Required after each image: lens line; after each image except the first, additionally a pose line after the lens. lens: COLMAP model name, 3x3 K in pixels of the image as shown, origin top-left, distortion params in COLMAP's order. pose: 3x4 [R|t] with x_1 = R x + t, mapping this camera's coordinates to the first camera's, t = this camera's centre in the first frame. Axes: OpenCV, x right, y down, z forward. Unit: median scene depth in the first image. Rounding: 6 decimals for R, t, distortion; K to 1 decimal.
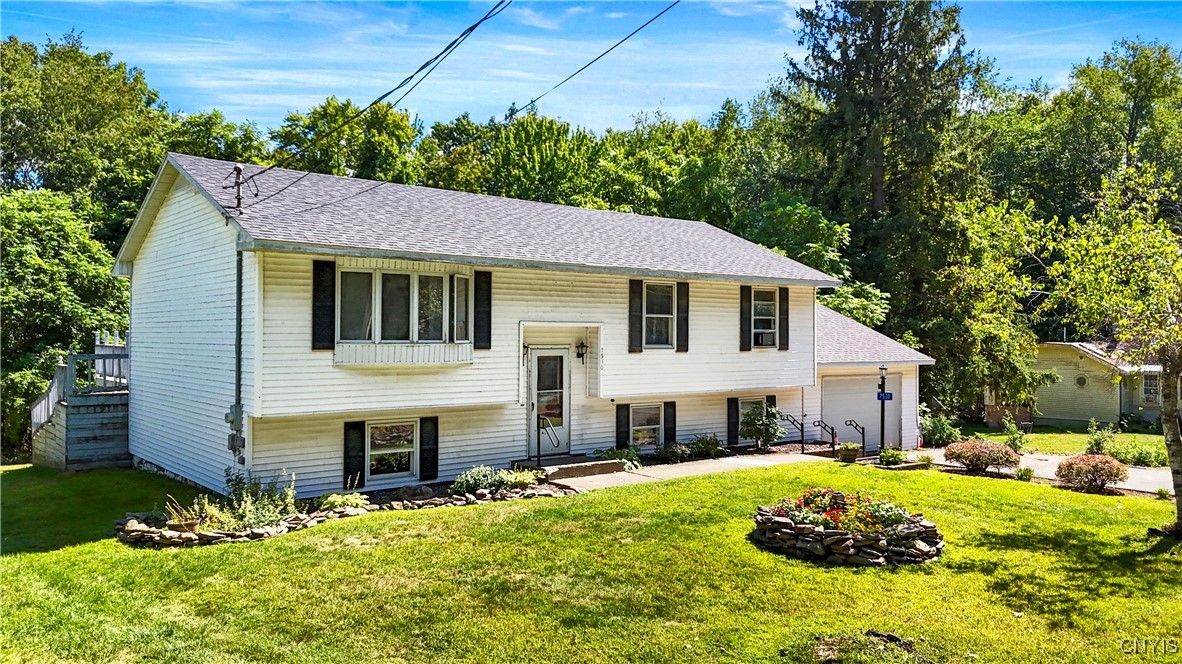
lens RADIAL K [[864.1, 0, 591.0], [0, 864.1, 332.0], [0, 0, 1]] dist [0.043233, -0.005171]
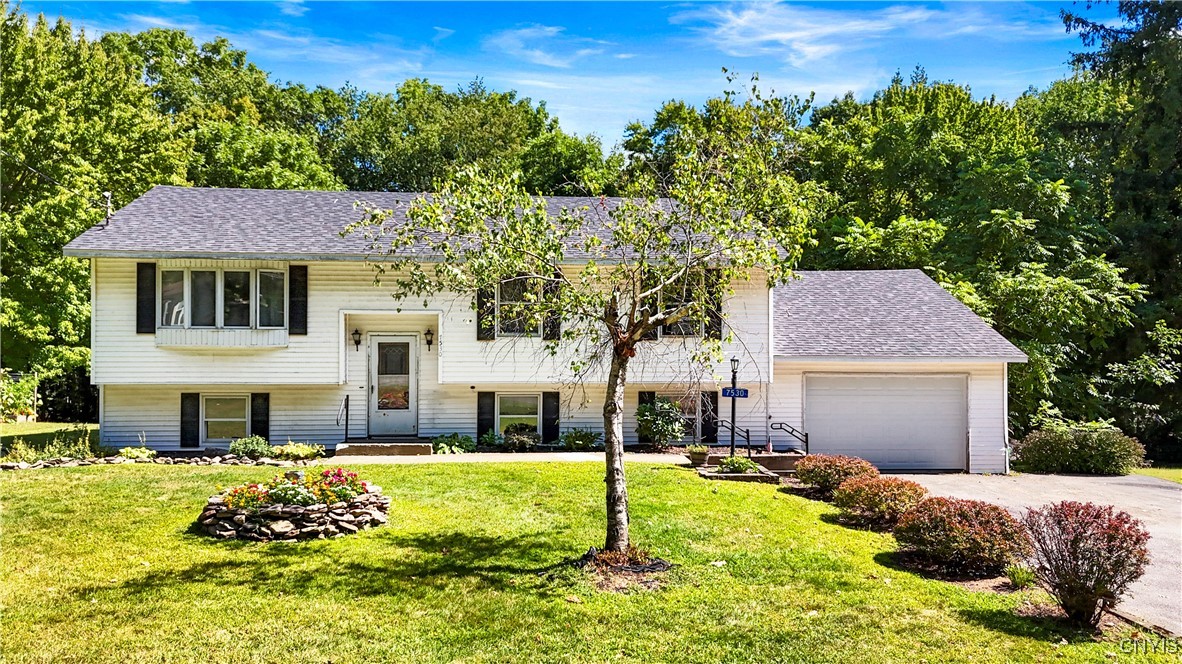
lens RADIAL K [[864.1, 0, 591.0], [0, 864.1, 332.0], [0, 0, 1]] dist [0.043233, -0.005171]
pose [[0.819538, -0.005061, -0.573003, 0.818570], [0.002401, 0.999983, -0.005399, 0.022817], [0.573020, 0.003049, 0.819535, 0.286566]]
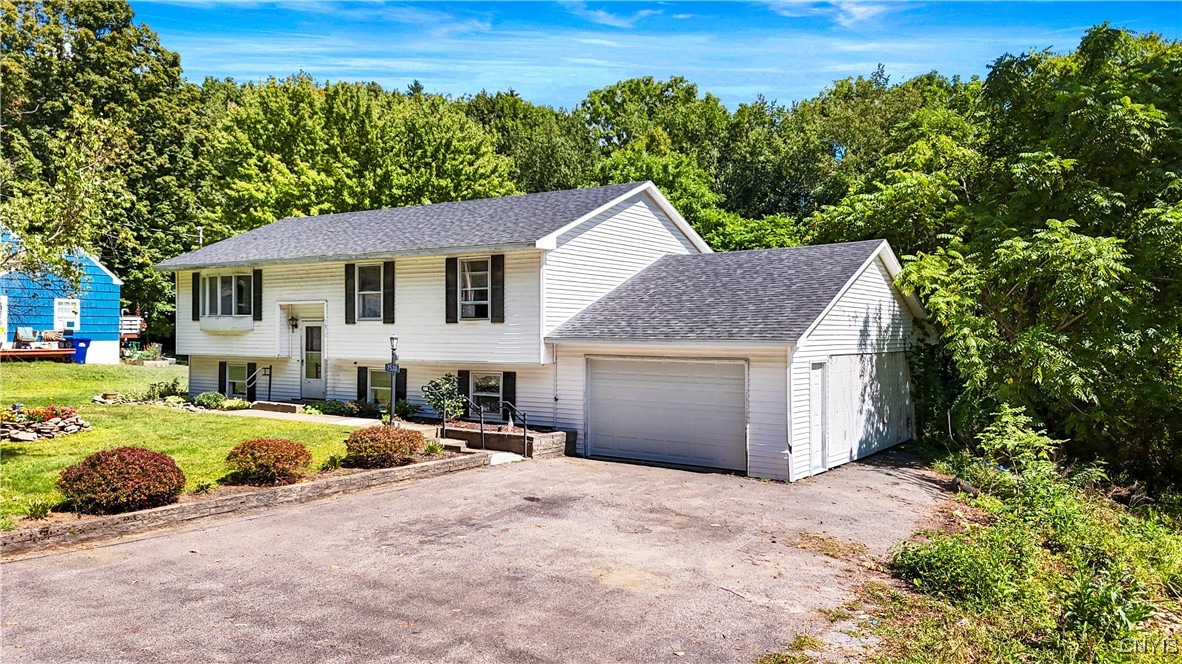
lens RADIAL K [[864.1, 0, 591.0], [0, 864.1, 332.0], [0, 0, 1]] dist [0.043233, -0.005171]
pose [[0.283518, -0.003564, -0.958960, 1.493004], [0.001423, 0.999994, -0.003296, 0.045288], [0.958966, -0.000430, 0.283521, 1.108787]]
